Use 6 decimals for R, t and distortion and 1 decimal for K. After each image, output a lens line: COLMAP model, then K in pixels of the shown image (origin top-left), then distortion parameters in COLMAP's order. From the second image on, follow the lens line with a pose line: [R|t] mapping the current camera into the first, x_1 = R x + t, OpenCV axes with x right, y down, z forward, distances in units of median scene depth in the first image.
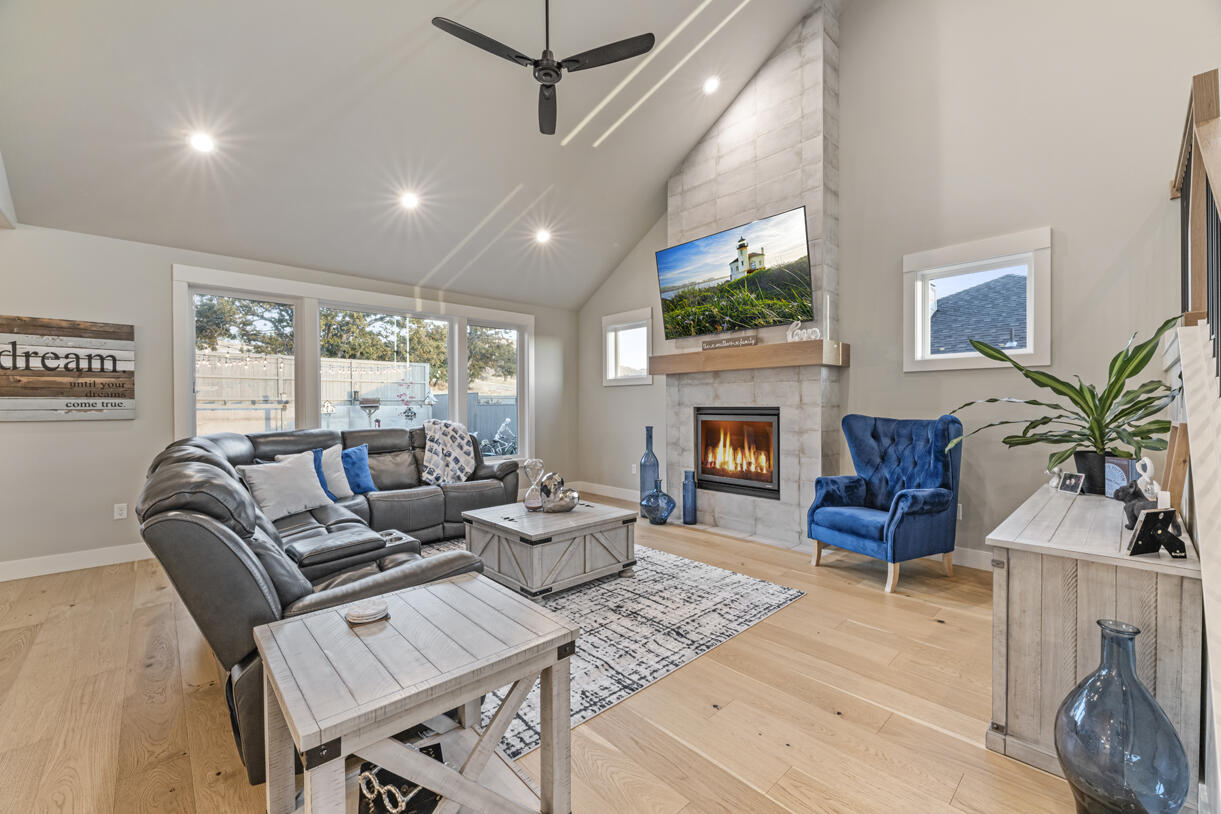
lens RADIAL K [[489.6, 0, 605.8], [0, 489.6, 406.7], [0, 0, 1]] dist [-0.001016, -0.003082]
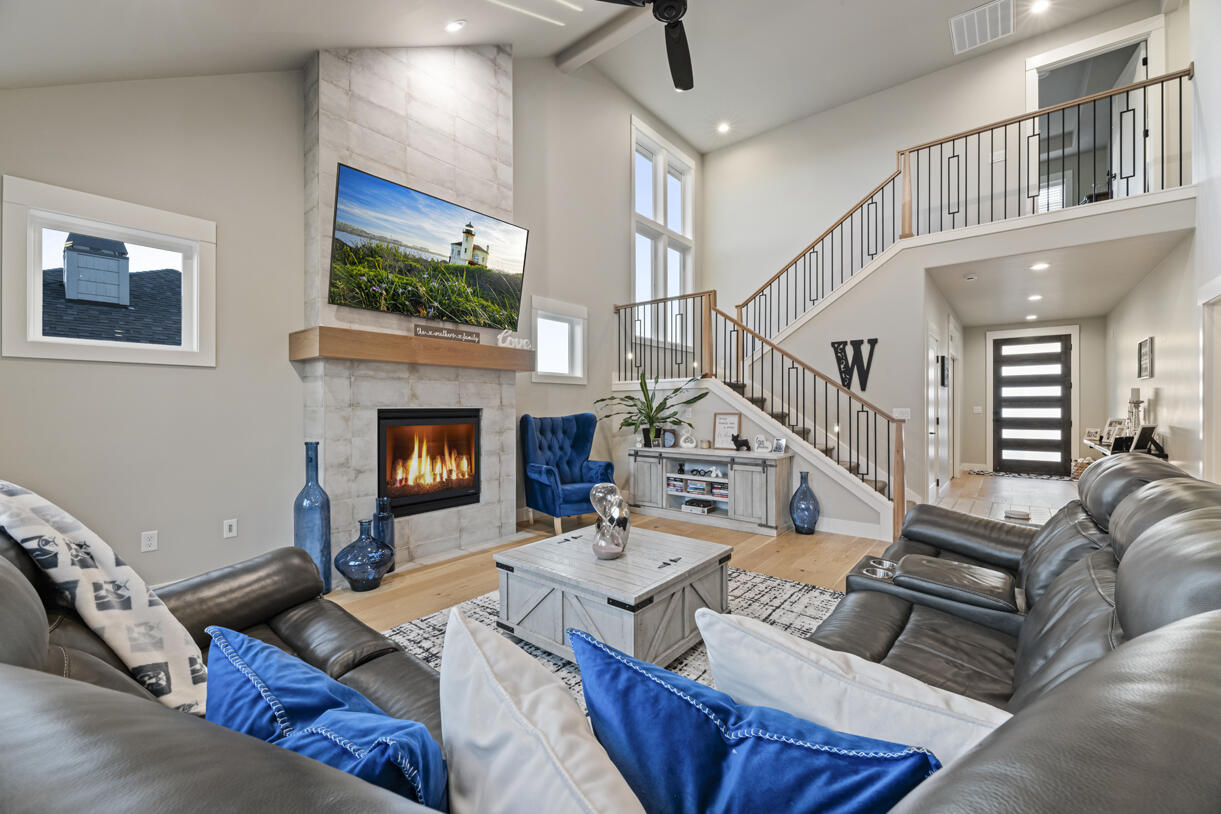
lens RADIAL K [[489.6, 0, 605.2], [0, 489.6, 408.0], [0, 0, 1]] dist [-0.001016, -0.003082]
pose [[-0.131921, 0.001197, 0.991260, -0.684562], [0.004214, 0.999991, -0.000647, 0.001118], [-0.991251, 0.004092, -0.131925, 0.902803]]
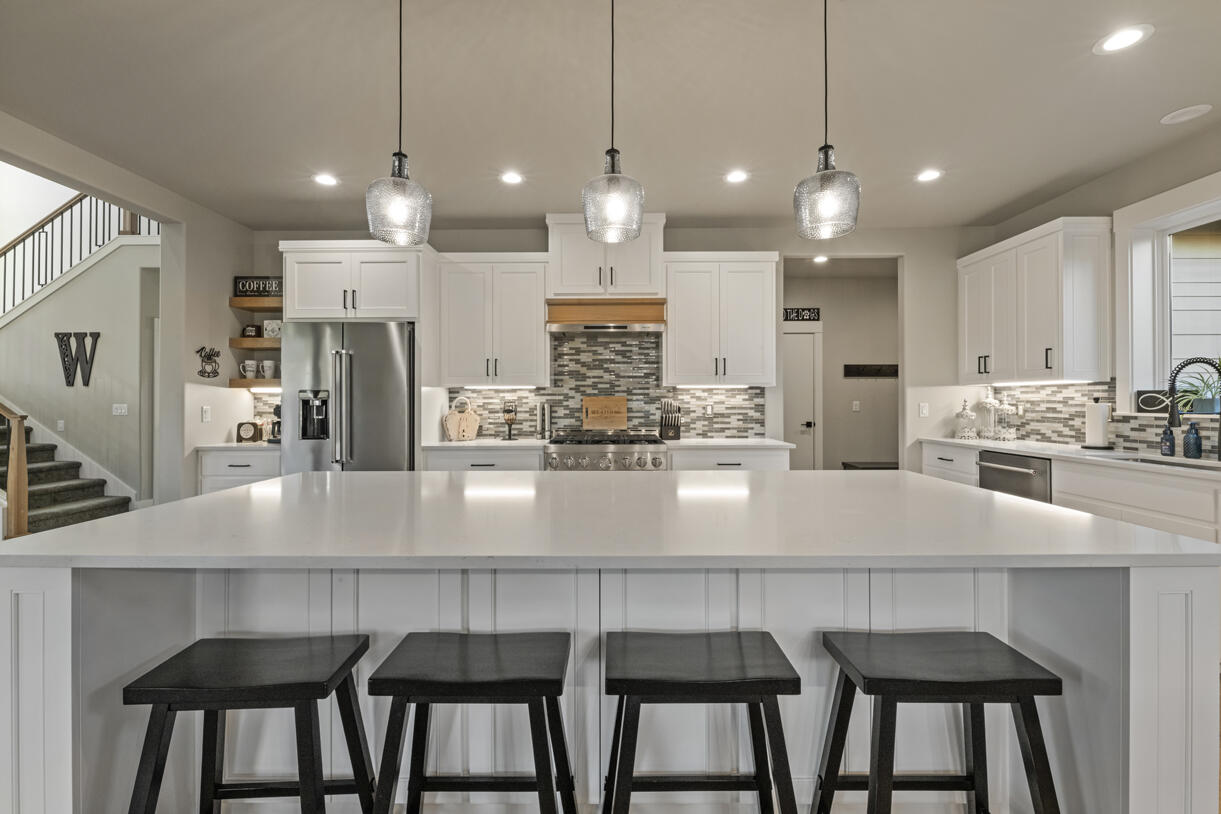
lens RADIAL K [[523.0, 0, 609.5], [0, 523.0, 395.9], [0, 0, 1]] dist [0.003480, -0.002185]
pose [[-0.728331, 0.012548, 0.685111, -1.372028], [0.006715, 0.999915, -0.011176, 0.006324], [-0.685193, -0.003539, -0.728353, 0.108377]]
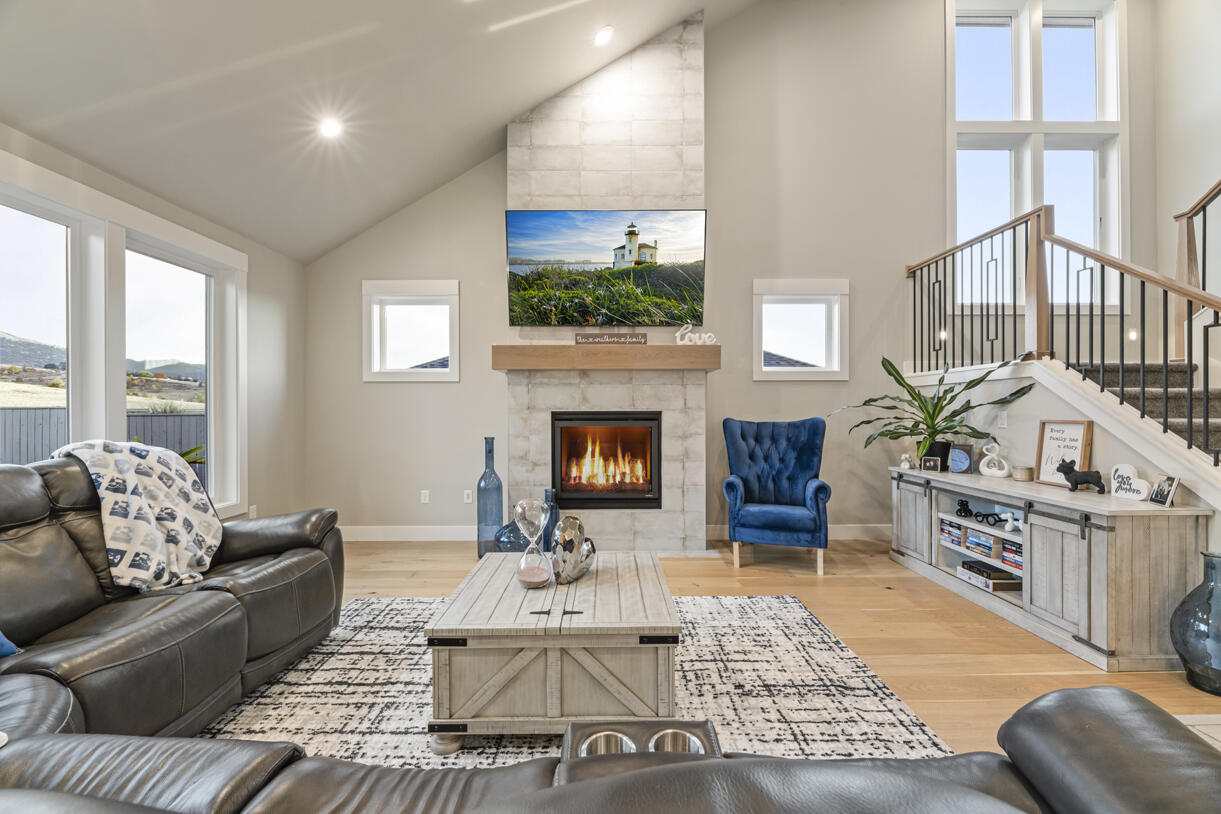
lens RADIAL K [[489.6, 0, 607.5], [0, 489.6, 409.1], [0, 0, 1]] dist [-0.001016, -0.003082]
pose [[0.675455, 0.002939, 0.737395, -0.432053], [0.001006, 0.999987, -0.004907, 0.000887], [-0.737400, 0.004056, 0.675444, 0.440752]]
